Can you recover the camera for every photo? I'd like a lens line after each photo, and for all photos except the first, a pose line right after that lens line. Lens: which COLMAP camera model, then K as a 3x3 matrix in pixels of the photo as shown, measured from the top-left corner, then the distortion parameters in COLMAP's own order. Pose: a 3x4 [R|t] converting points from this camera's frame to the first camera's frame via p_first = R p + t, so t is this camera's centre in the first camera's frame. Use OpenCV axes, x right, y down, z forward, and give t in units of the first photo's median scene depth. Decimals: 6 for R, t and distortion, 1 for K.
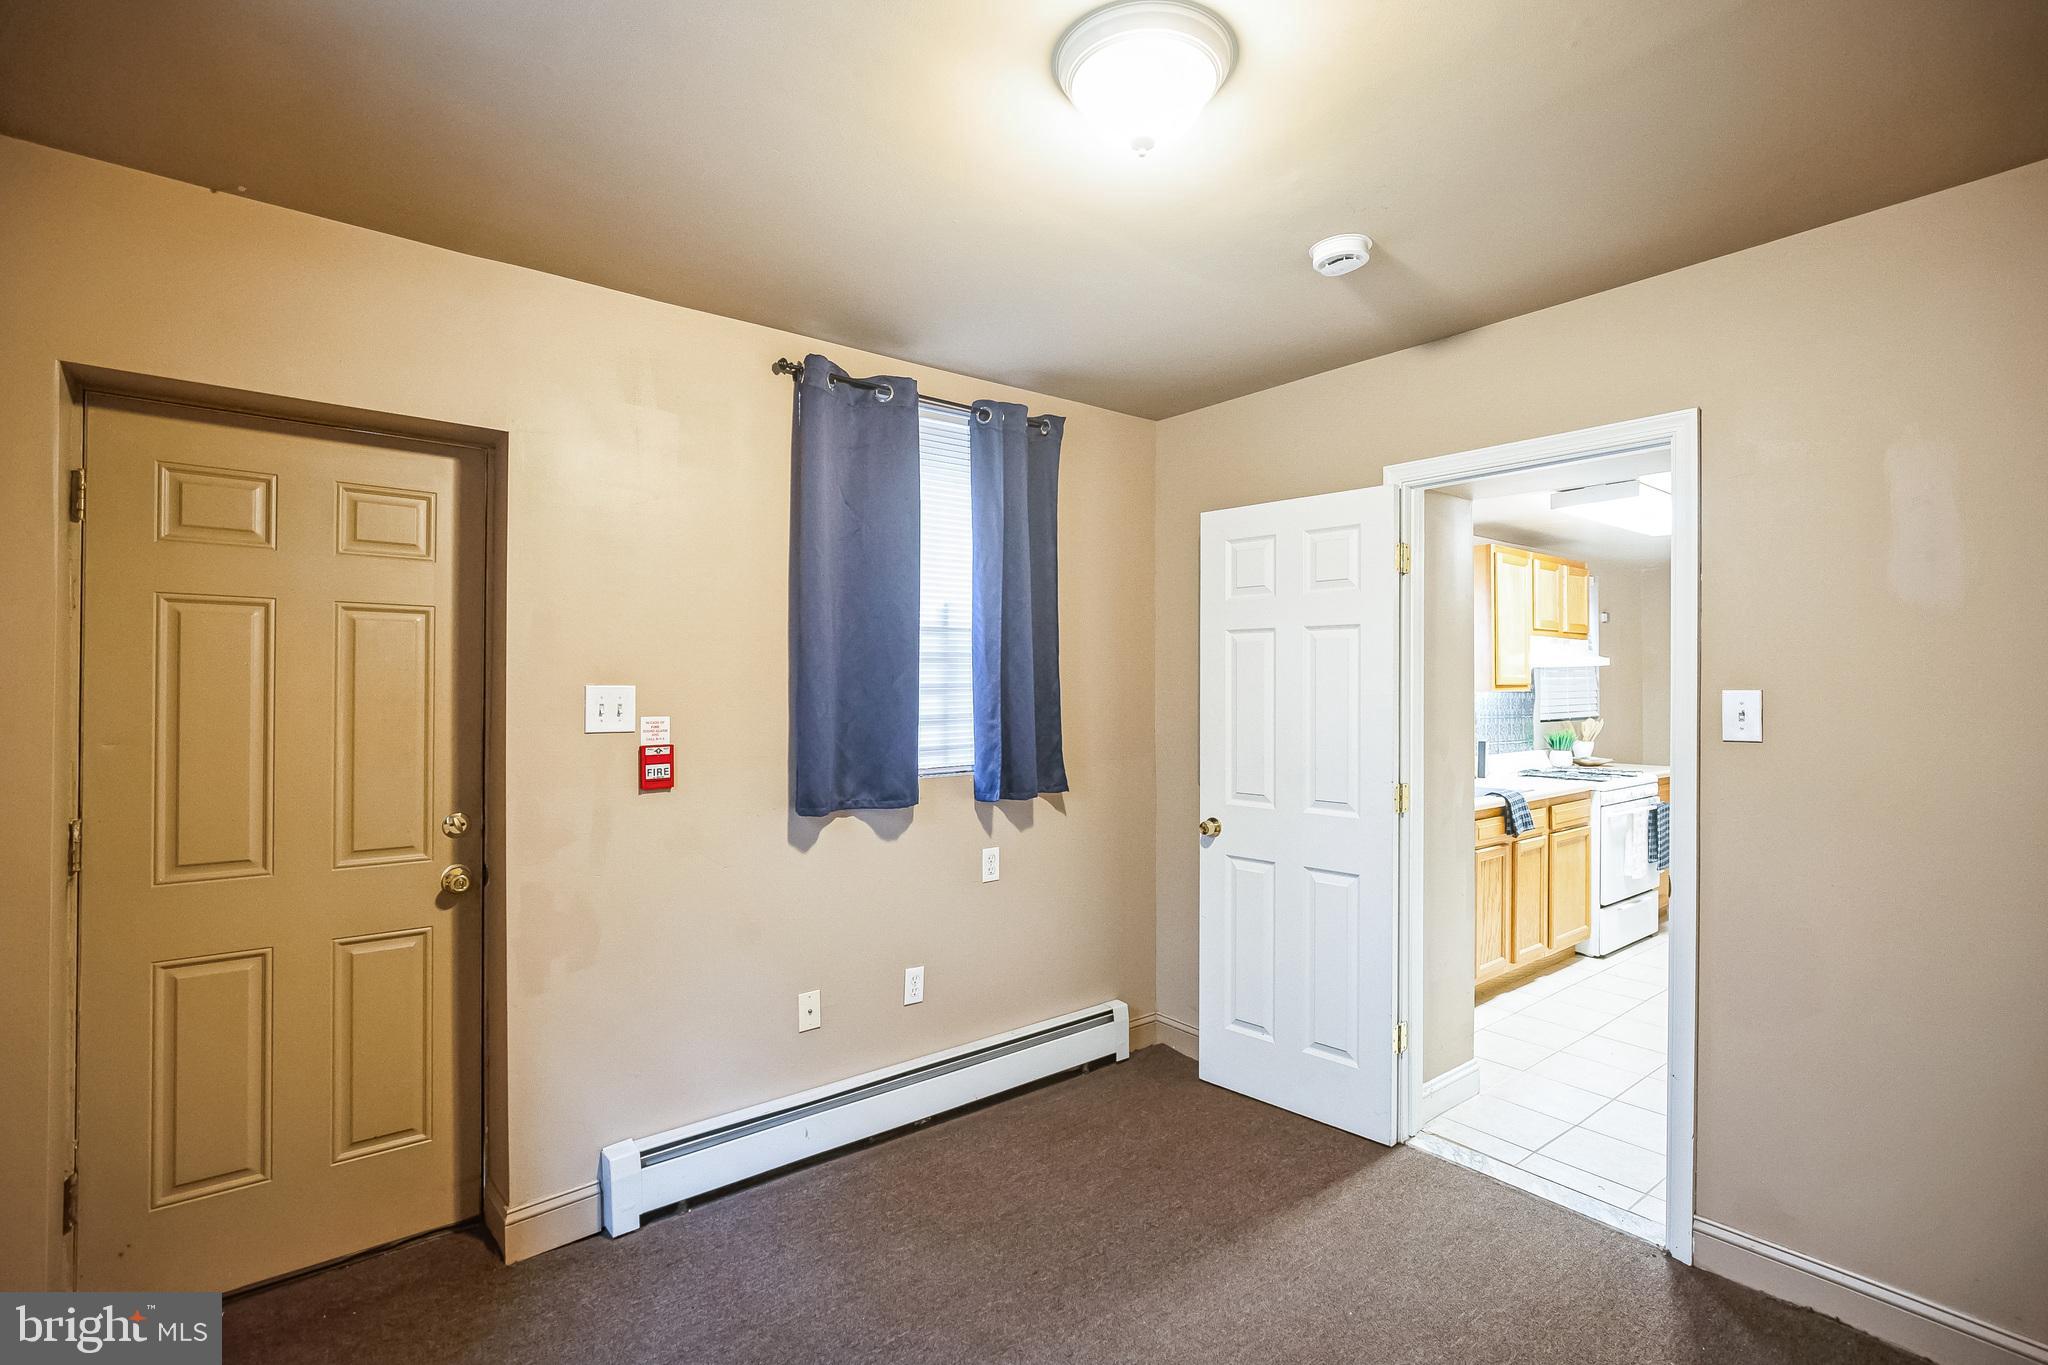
lens RADIAL K [[950.3, 0, 1023.4], [0, 950.3, 676.1], [0, 0, 1]] dist [0.000635, -0.000475]
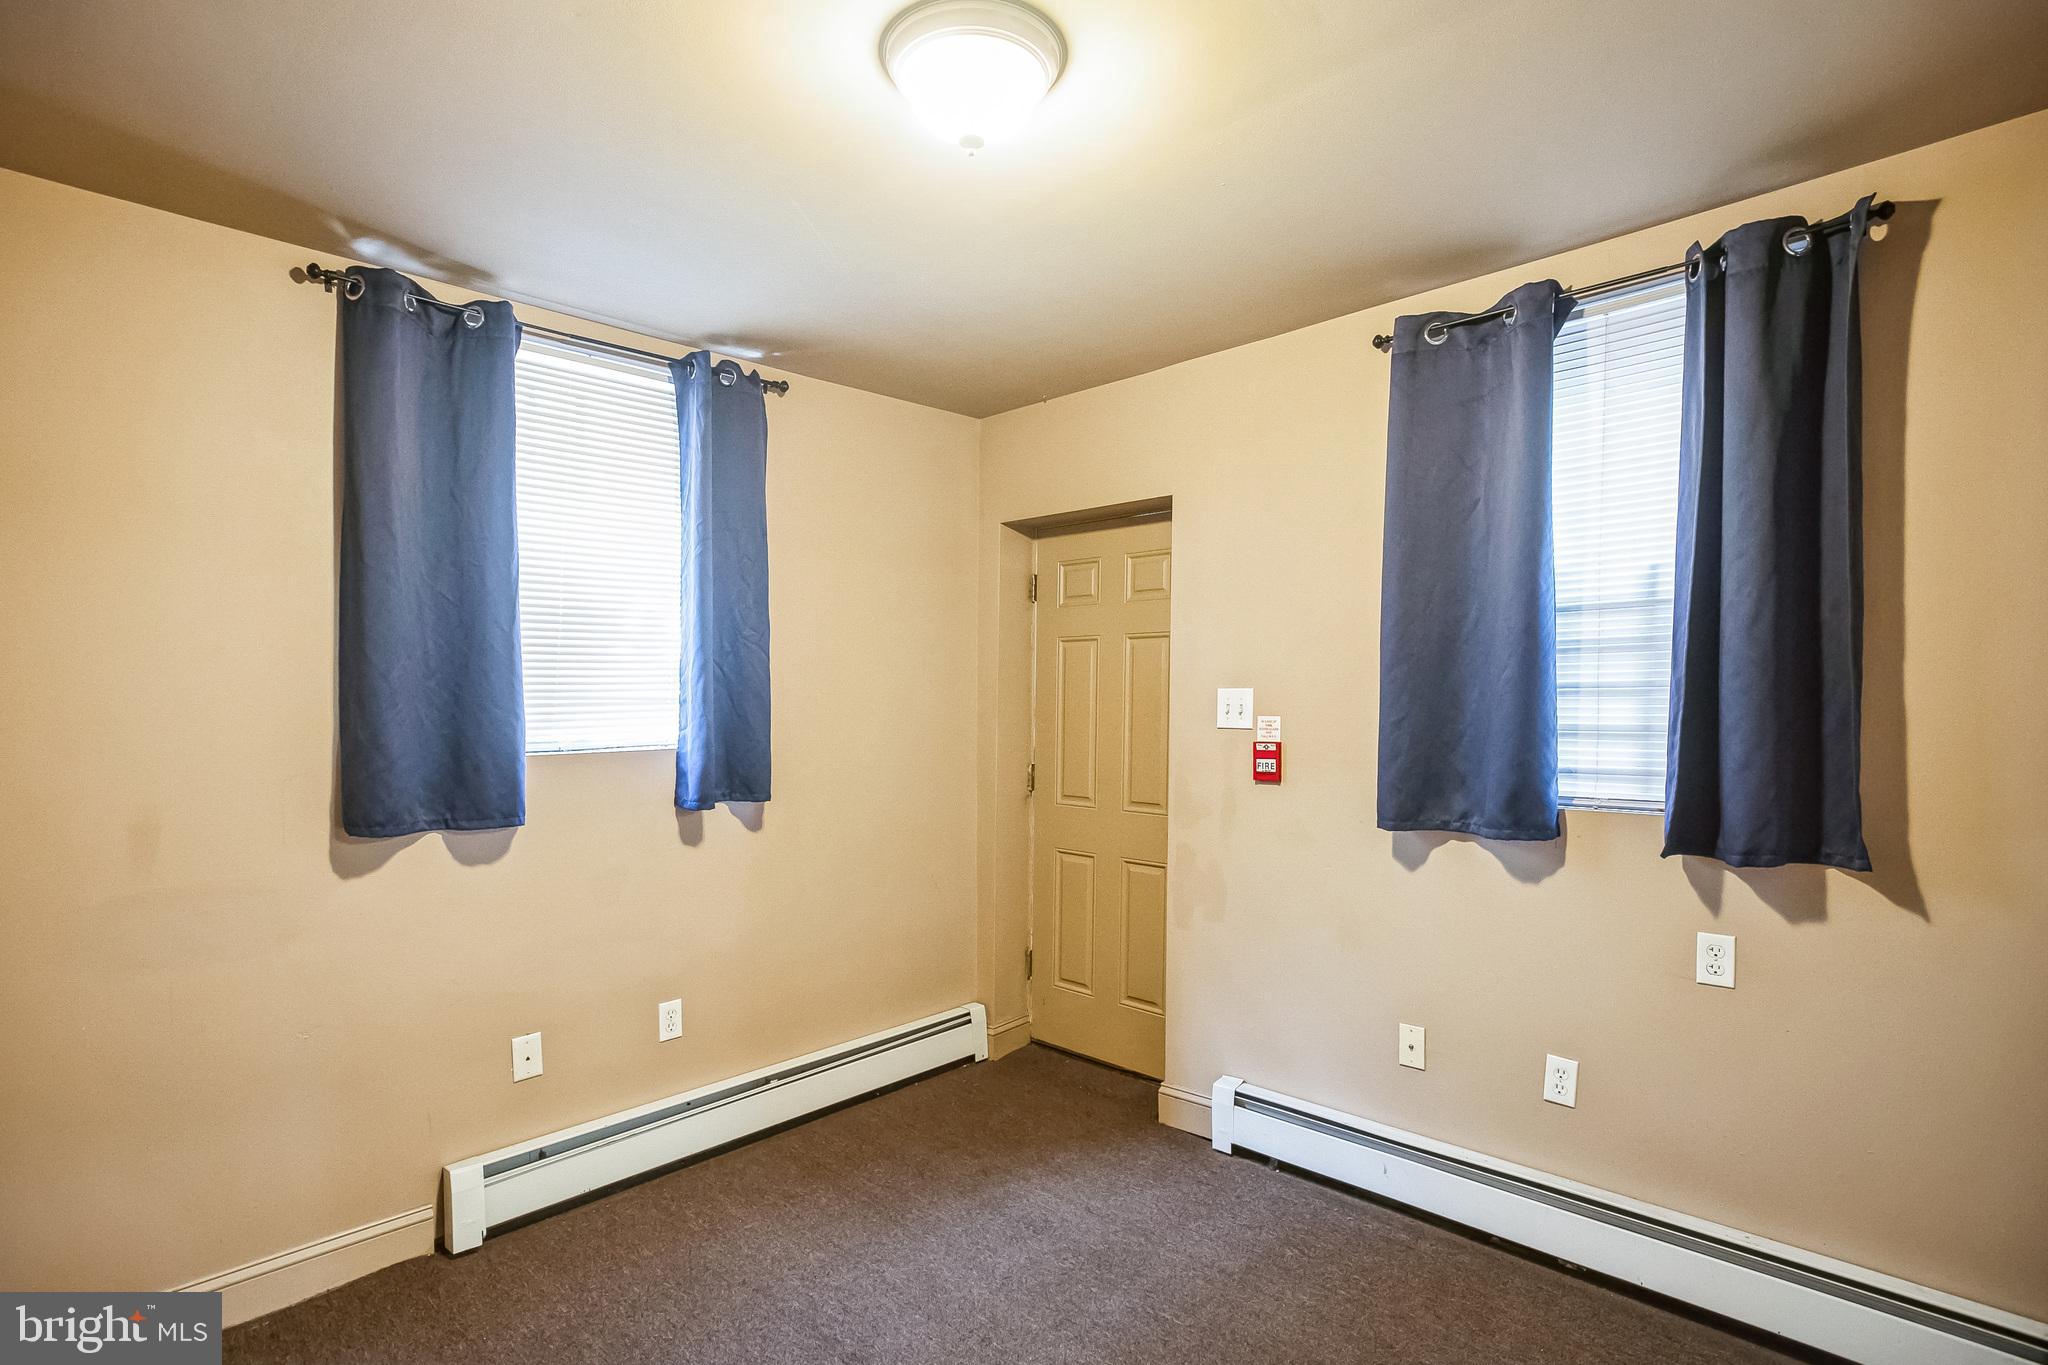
lens RADIAL K [[965.6, 0, 1000.7], [0, 965.6, 703.3], [0, 0, 1]] dist [0.002922, 0.000579]
pose [[0.136711, 0.006574, -0.990589, 0.630690], [0.015503, 0.999841, 0.008775, 0.011760], [0.990490, -0.016556, 0.136587, 0.492446]]
